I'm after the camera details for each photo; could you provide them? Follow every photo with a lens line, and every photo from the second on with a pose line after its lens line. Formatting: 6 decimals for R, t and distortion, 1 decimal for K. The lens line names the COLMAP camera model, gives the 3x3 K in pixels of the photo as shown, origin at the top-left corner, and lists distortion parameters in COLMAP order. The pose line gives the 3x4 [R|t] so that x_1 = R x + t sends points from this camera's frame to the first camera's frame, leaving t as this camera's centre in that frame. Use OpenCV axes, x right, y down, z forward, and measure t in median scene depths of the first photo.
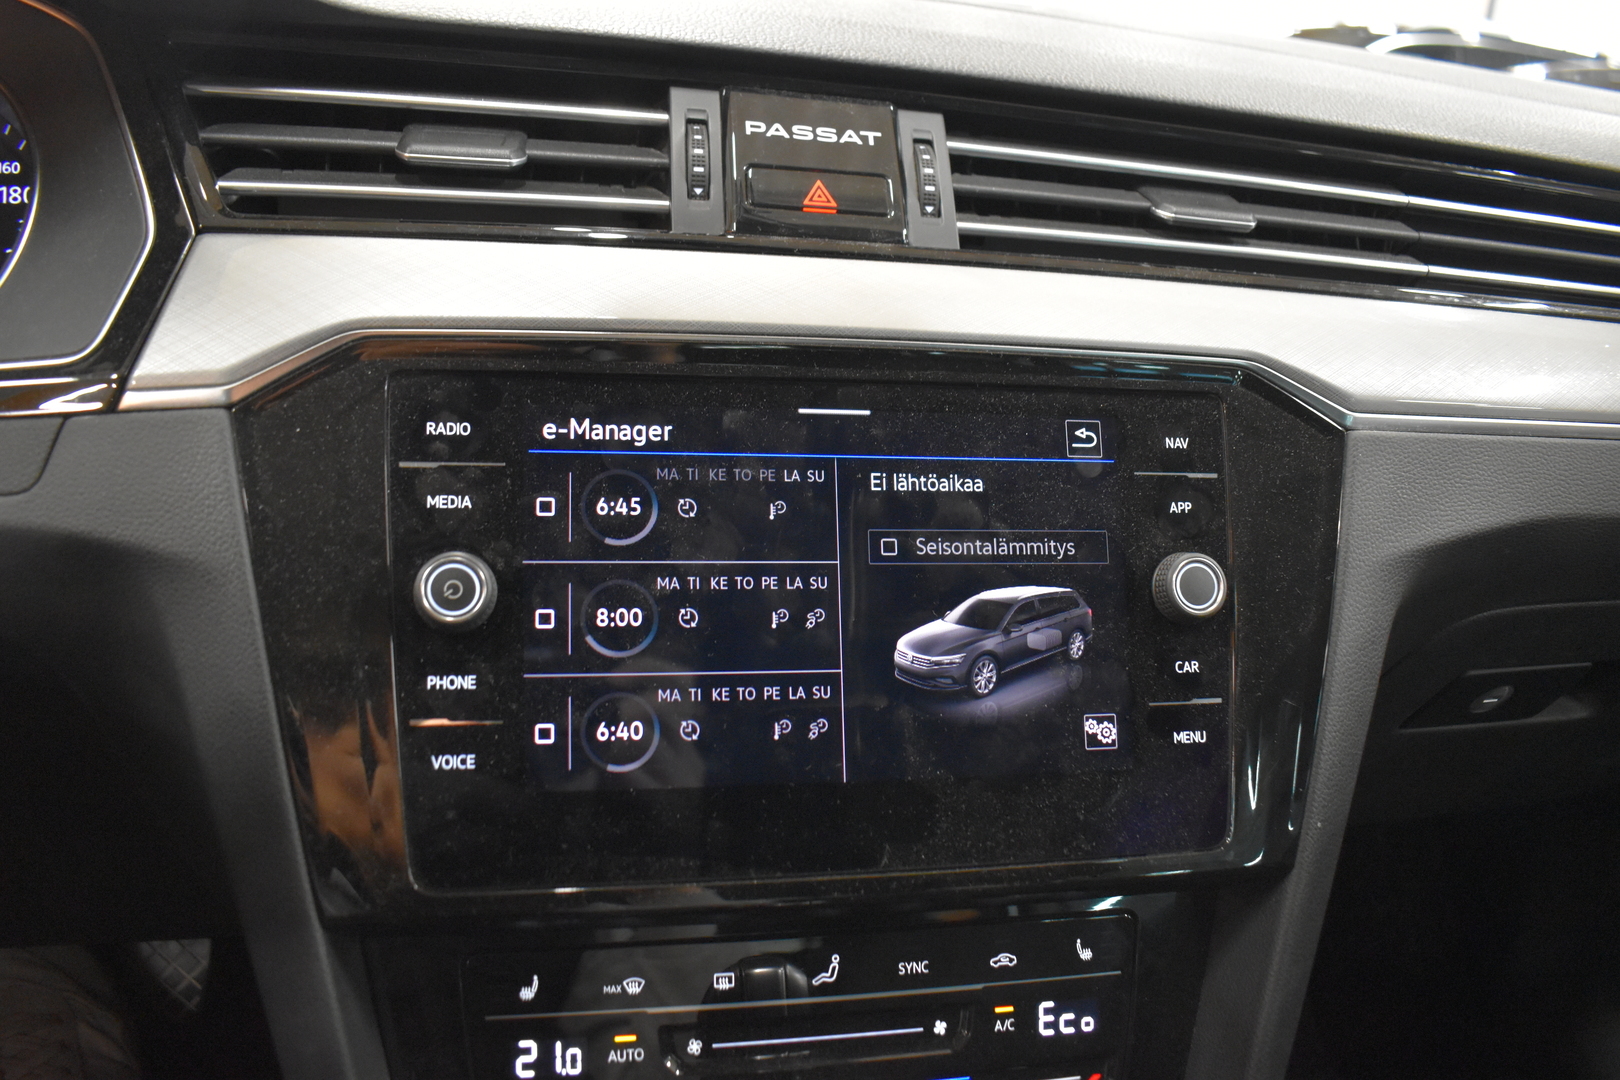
lens RADIAL K [[1265.8, 0, 811.3], [0, 1265.8, 536.0], [0, 0, 1]] dist [-0.106479, 0.015440]
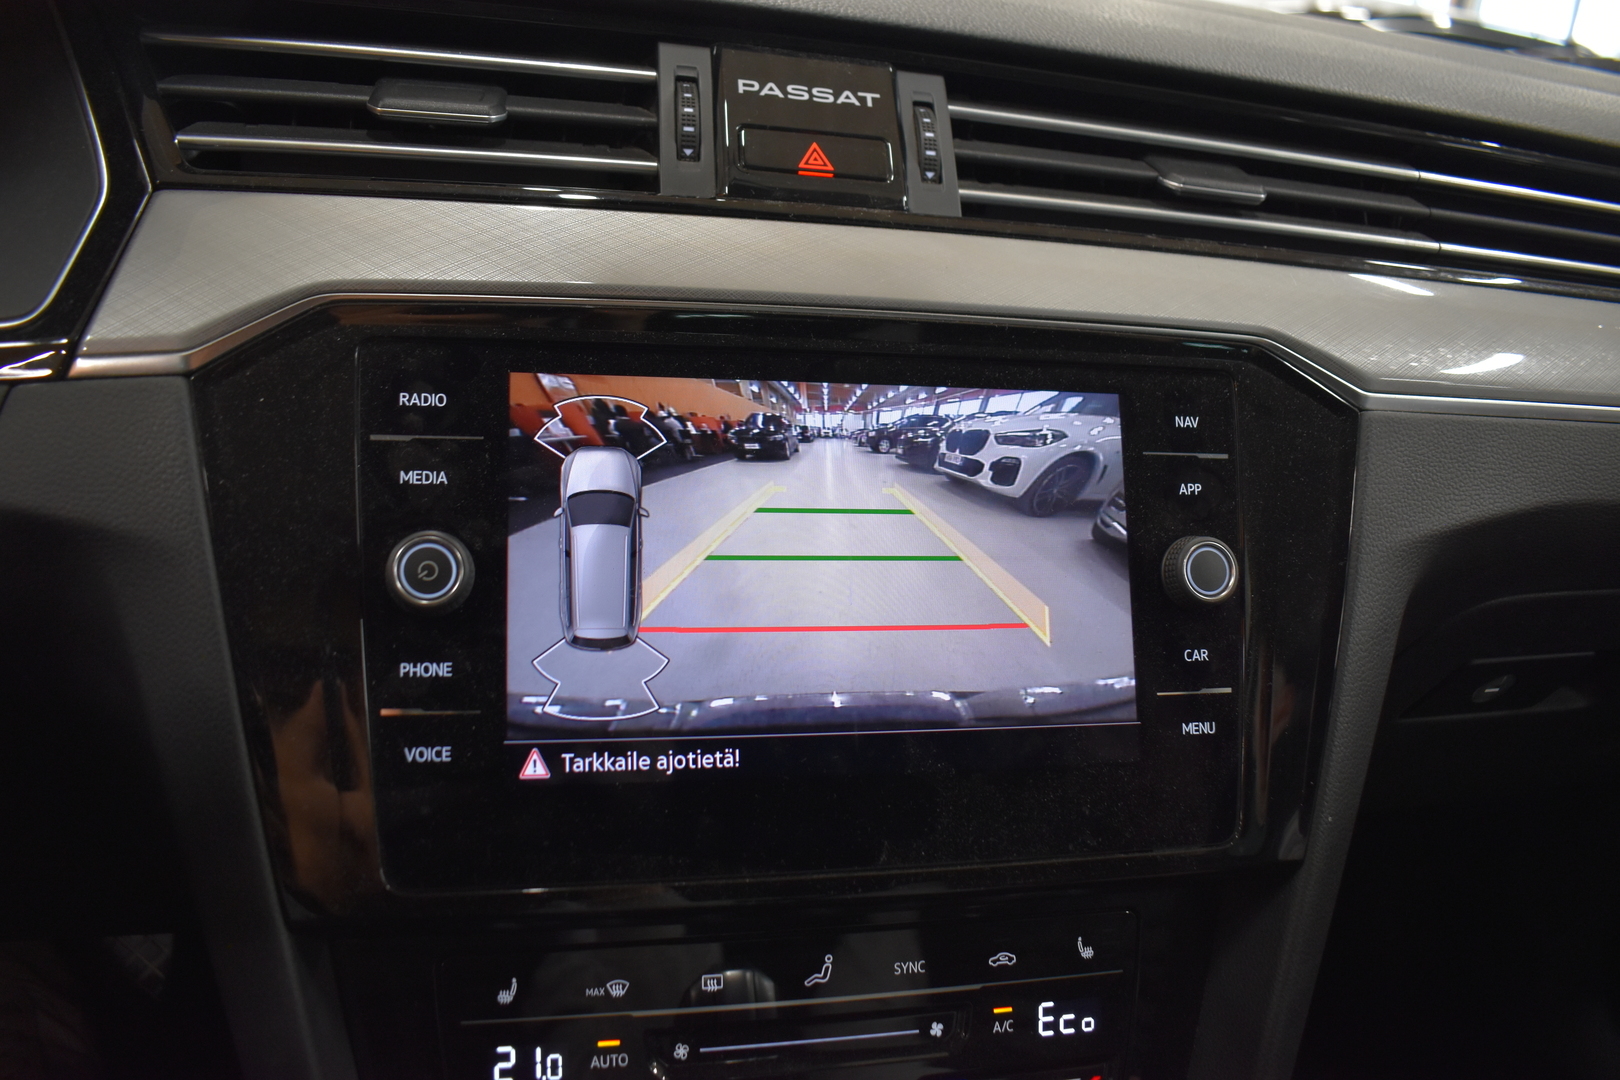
lens RADIAL K [[1265.8, 0, 814.2], [0, 1265.8, 537.6], [0, 0, 1]] dist [-0.106479, 0.015440]
pose [[0.999627, 0.005640, 0.026719, -0.018868], [-0.006040, 0.999870, 0.014925, 0.001719], [-0.026631, -0.015081, 0.999532, 0.048285]]
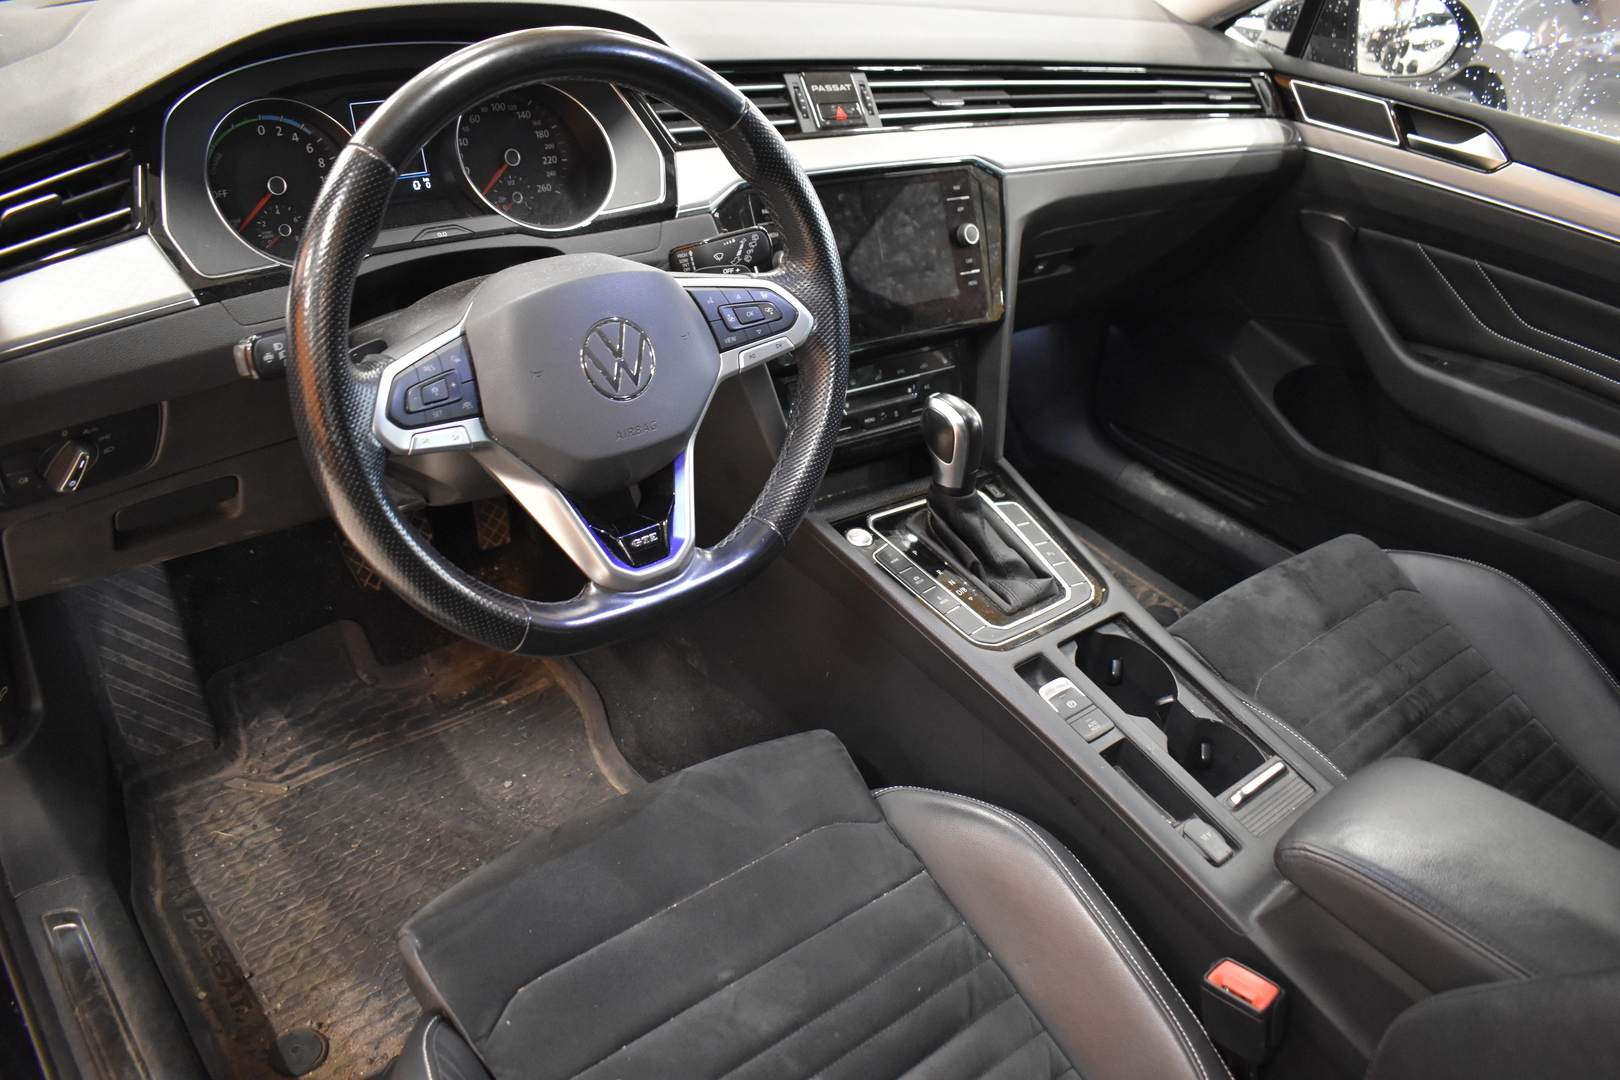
lens RADIAL K [[1265.8, 0, 805.0], [0, 1265.8, 545.3], [0, 0, 1]] dist [-0.106479, 0.015440]
pose [[0.903241, -0.214160, 0.371876, -1.368061], [0.115427, 0.955881, 0.270125, -0.109594], [-0.413320, -0.201063, 0.888111, -1.732139]]
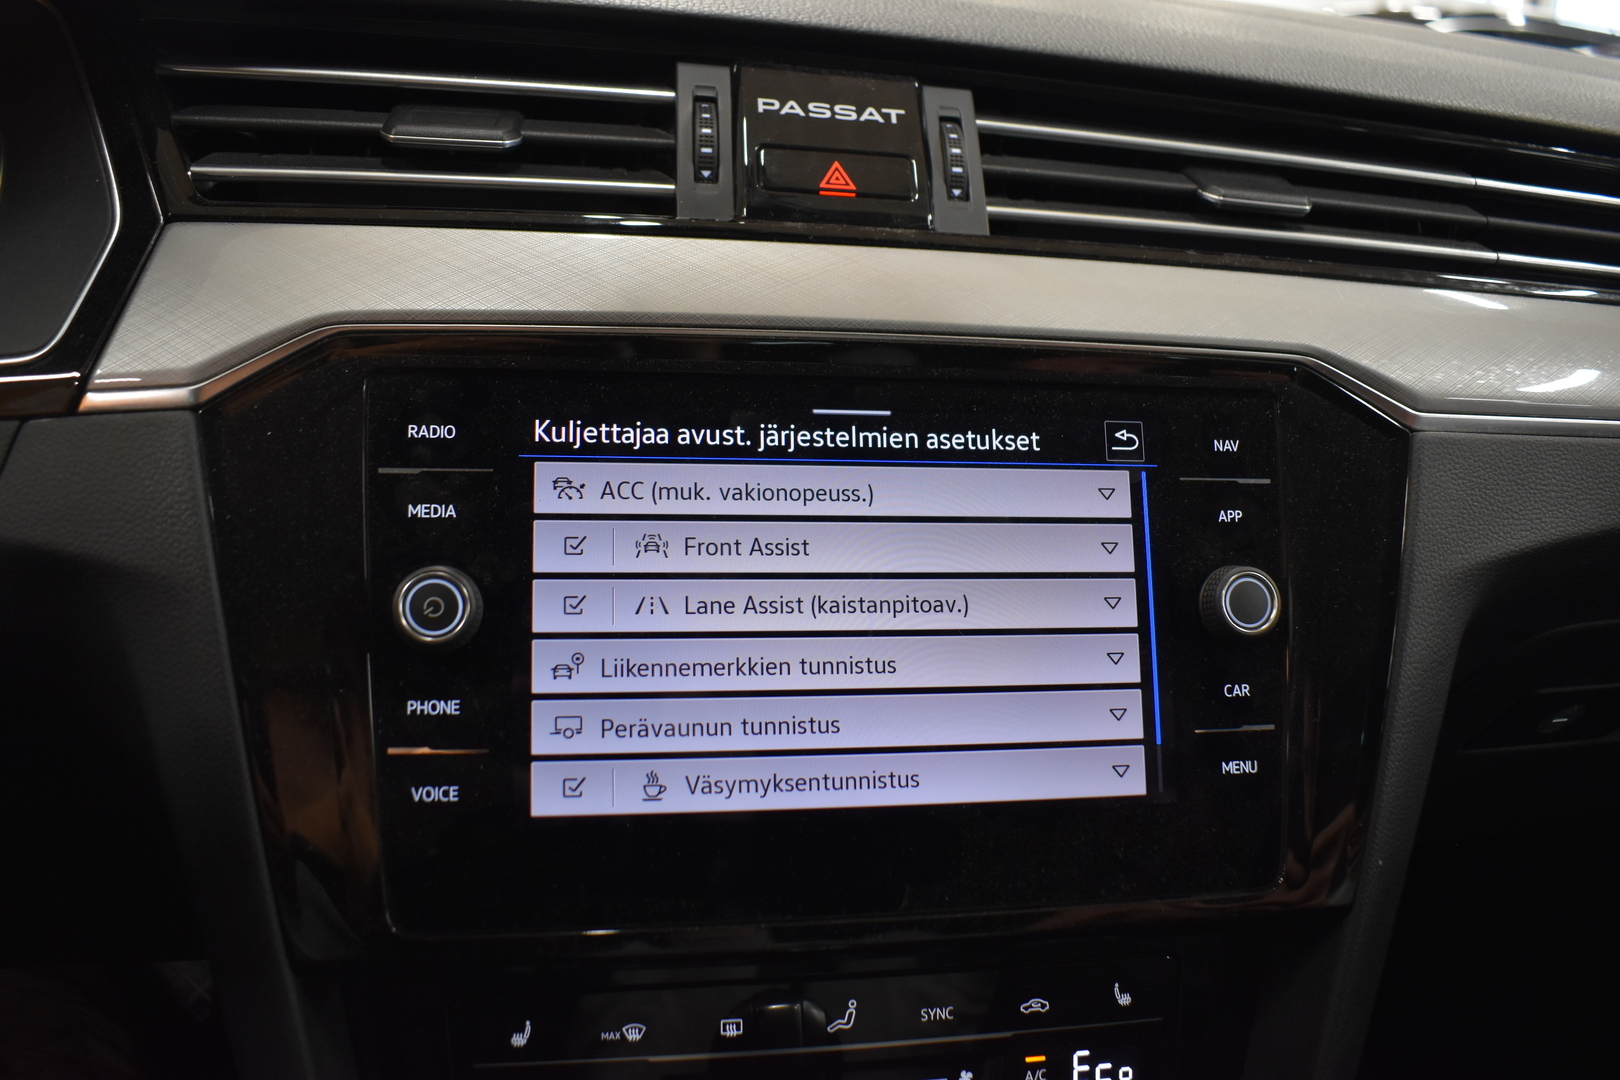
lens RADIAL K [[1265.8, 0, 811.0], [0, 1265.8, 532.8], [0, 0, 1]] dist [-0.106479, 0.015440]
pose [[0.999572, 0.001514, -0.029220, 0.014876], [-0.001441, 0.999996, 0.002519, -0.012401], [0.029224, -0.002476, 0.999570, 0.077478]]
